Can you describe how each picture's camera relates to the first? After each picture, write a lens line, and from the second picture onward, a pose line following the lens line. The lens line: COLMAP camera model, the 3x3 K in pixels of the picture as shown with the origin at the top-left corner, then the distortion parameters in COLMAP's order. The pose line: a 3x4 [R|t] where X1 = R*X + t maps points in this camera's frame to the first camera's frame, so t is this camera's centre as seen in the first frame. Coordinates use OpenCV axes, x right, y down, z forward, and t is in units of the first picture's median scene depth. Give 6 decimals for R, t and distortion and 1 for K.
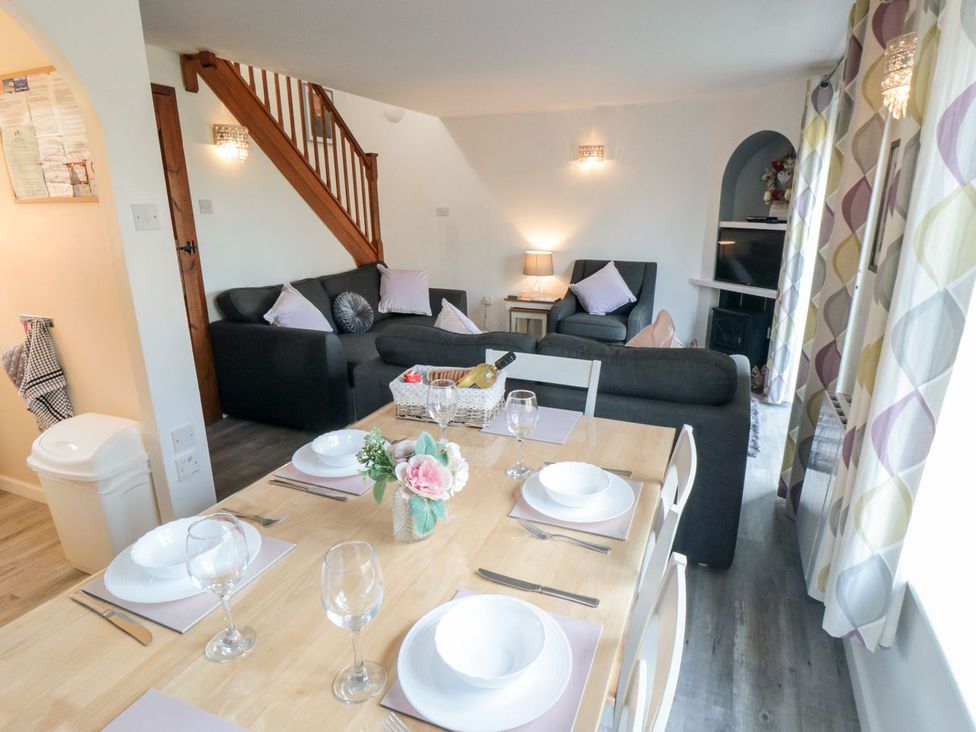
lens RADIAL K [[530.2, 0, 501.9], [0, 530.2, 368.0], [0, 0, 1]] dist [0.003351, -0.016980]
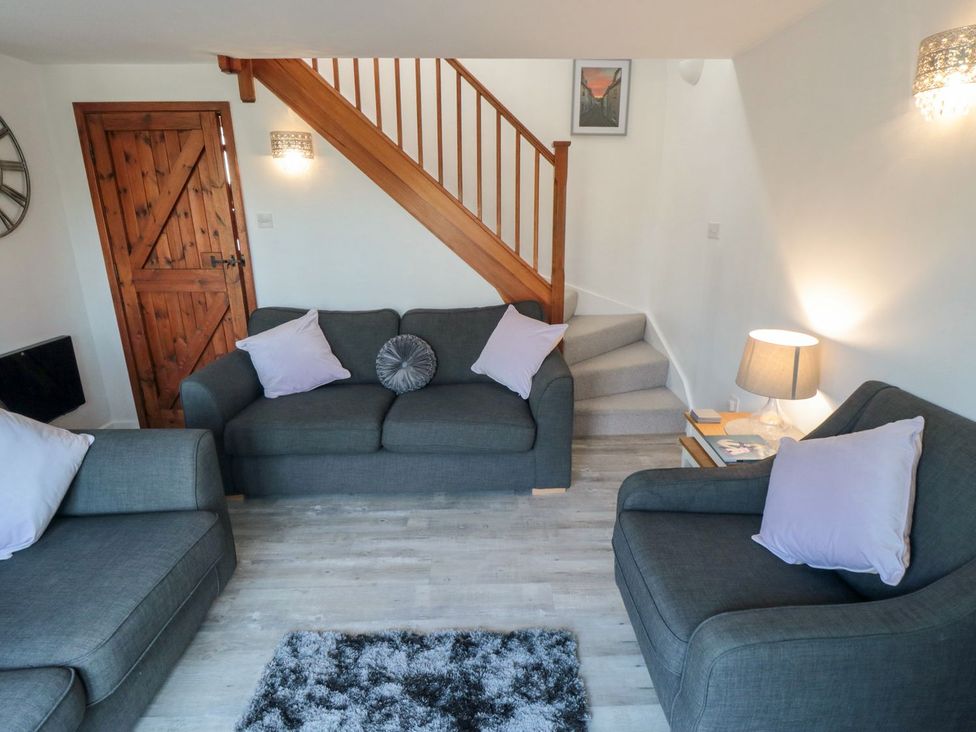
lens RADIAL K [[530.2, 0, 501.9], [0, 530.2, 368.0], [0, 0, 1]] dist [0.003351, -0.016980]
pose [[0.430507, 0.255557, -0.865652, 0.489515], [-0.262832, 0.953010, 0.150635, -0.279661], [0.863471, 0.162672, 0.477446, 0.866301]]
